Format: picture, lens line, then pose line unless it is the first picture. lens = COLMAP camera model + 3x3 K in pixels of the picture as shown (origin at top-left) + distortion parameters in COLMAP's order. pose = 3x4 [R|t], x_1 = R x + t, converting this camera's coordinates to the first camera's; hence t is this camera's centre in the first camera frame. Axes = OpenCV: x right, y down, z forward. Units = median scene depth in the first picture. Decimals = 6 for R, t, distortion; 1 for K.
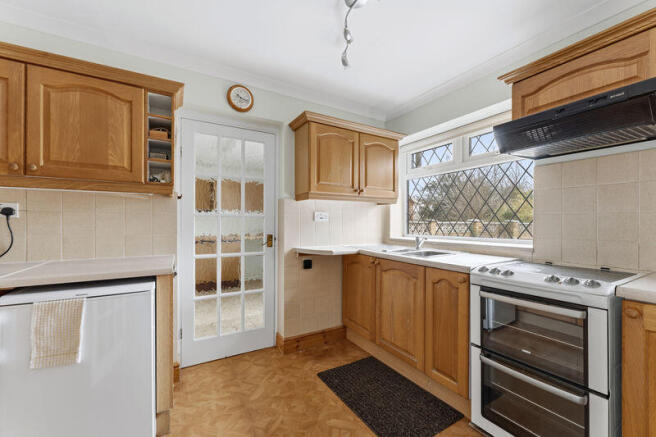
lens RADIAL K [[271.3, 0, 326.6], [0, 271.3, 221.4], [0, 0, 1]] dist [-0.001028, 0.000886]
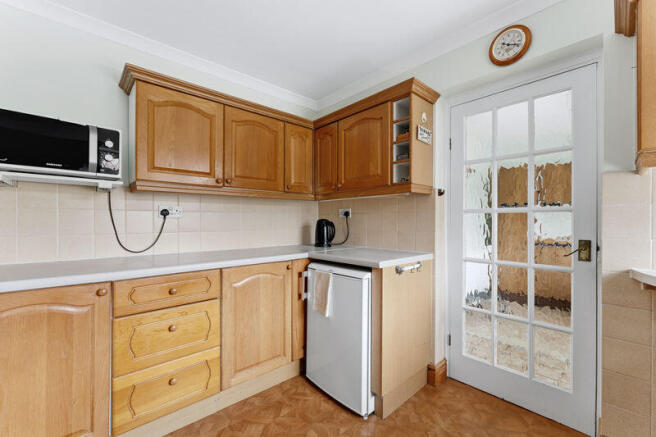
lens RADIAL K [[271.3, 0, 326.4], [0, 271.3, 220.3], [0, 0, 1]] dist [-0.001028, 0.000886]
pose [[0.205731, -0.005237, -0.978595, 0.336391], [0.003956, 0.999982, -0.004520, 0.008122], [0.978601, -0.002942, 0.205748, 0.462589]]
